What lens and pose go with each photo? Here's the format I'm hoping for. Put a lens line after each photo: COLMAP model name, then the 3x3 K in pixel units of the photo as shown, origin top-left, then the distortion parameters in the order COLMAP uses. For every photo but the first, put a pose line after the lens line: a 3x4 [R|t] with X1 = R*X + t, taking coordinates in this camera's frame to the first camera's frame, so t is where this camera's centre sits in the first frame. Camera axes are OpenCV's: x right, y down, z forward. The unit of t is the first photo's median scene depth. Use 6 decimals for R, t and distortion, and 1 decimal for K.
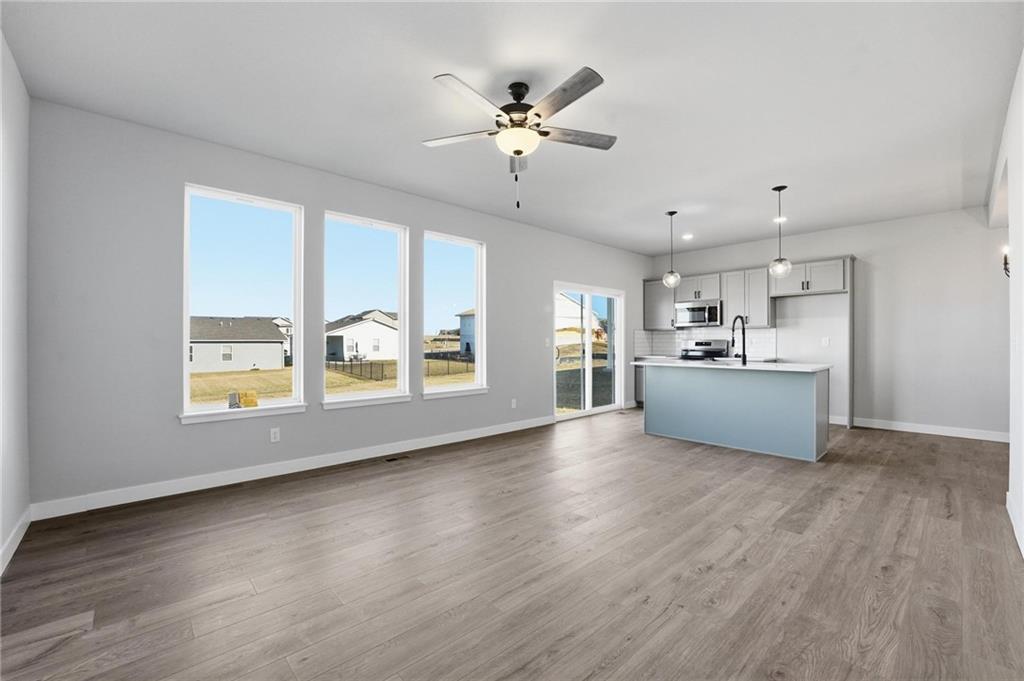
lens RADIAL K [[423.9, 0, 506.3], [0, 423.9, 345.7], [0, 0, 1]] dist [-0.024591, 0.001987]
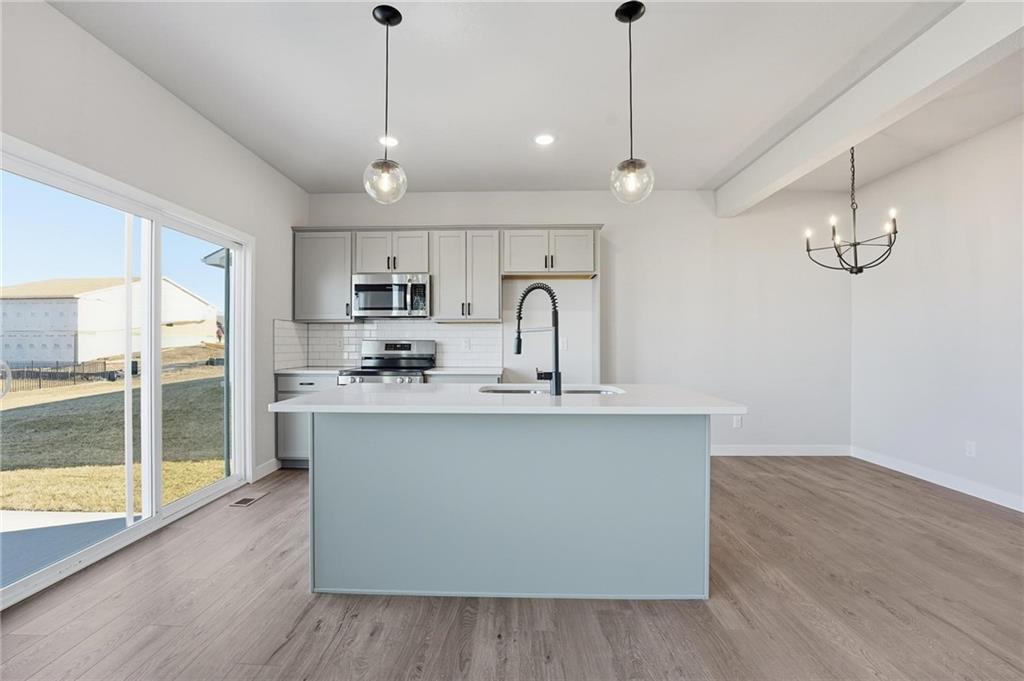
lens RADIAL K [[423.9, 0, 502.2], [0, 423.9, 343.8], [0, 0, 1]] dist [-0.024591, 0.001987]
pose [[0.693794, 0.004738, 0.720158, 0.149181], [0.003260, 0.999947, -0.009720, -0.002709], [-0.720166, 0.009091, 0.693742, 0.523514]]
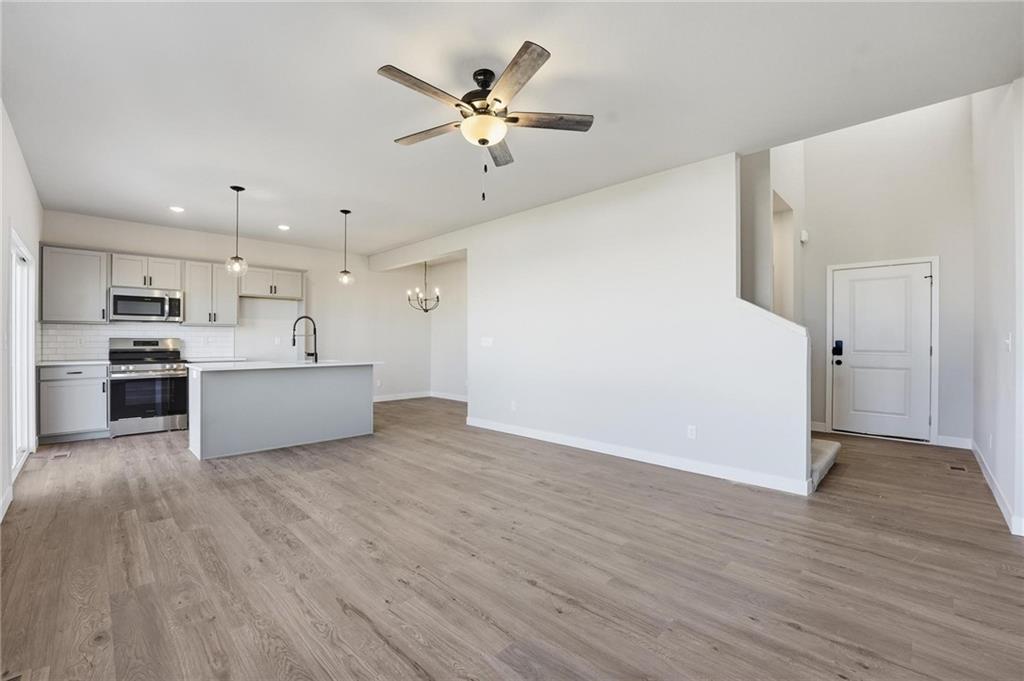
lens RADIAL K [[423.9, 0, 505.2], [0, 423.9, 341.7], [0, 0, 1]] dist [-0.024591, 0.001987]
pose [[-0.042883, 0.001785, 0.999079, -0.372818], [0.006858, 0.999975, -0.001493, -0.001755], [-0.999057, 0.006788, -0.042894, 0.401166]]
